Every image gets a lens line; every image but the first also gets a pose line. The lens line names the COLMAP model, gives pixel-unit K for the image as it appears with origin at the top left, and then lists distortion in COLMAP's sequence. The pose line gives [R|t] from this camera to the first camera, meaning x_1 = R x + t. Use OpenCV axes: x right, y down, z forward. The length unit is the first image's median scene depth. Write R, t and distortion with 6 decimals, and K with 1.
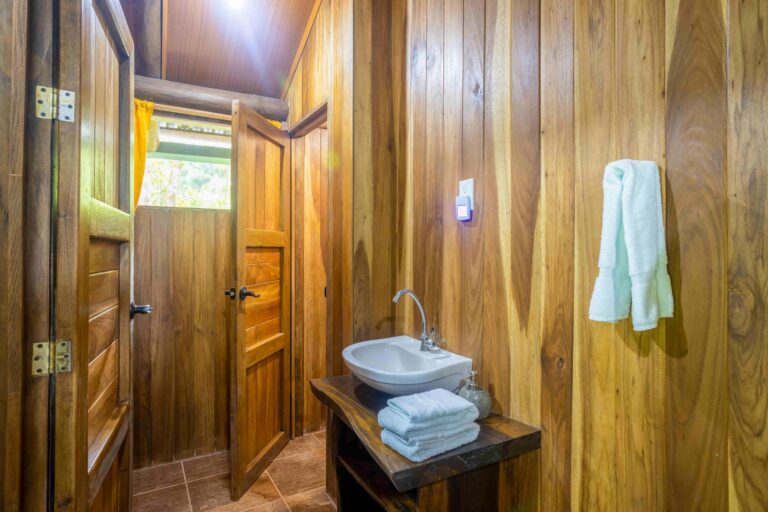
lens RADIAL K [[432.3, 0, 384.0], [0, 432.3, 256.0], [0, 0, 1]] dist [0.000377, 0.000148]
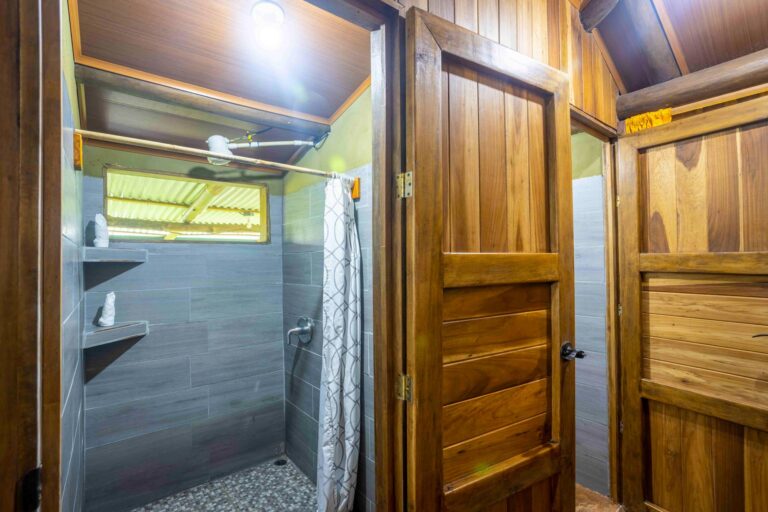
lens RADIAL K [[391.7, 0, 379.4], [0, 391.7, 255.9], [0, 0, 1]] dist [-0.035255, 0.046950]
pose [[0.190912, -0.017195, -0.981457, 0.261756], [0.010011, 0.999829, -0.015570, -0.102393], [0.981556, -0.006853, 0.191051, 0.559840]]
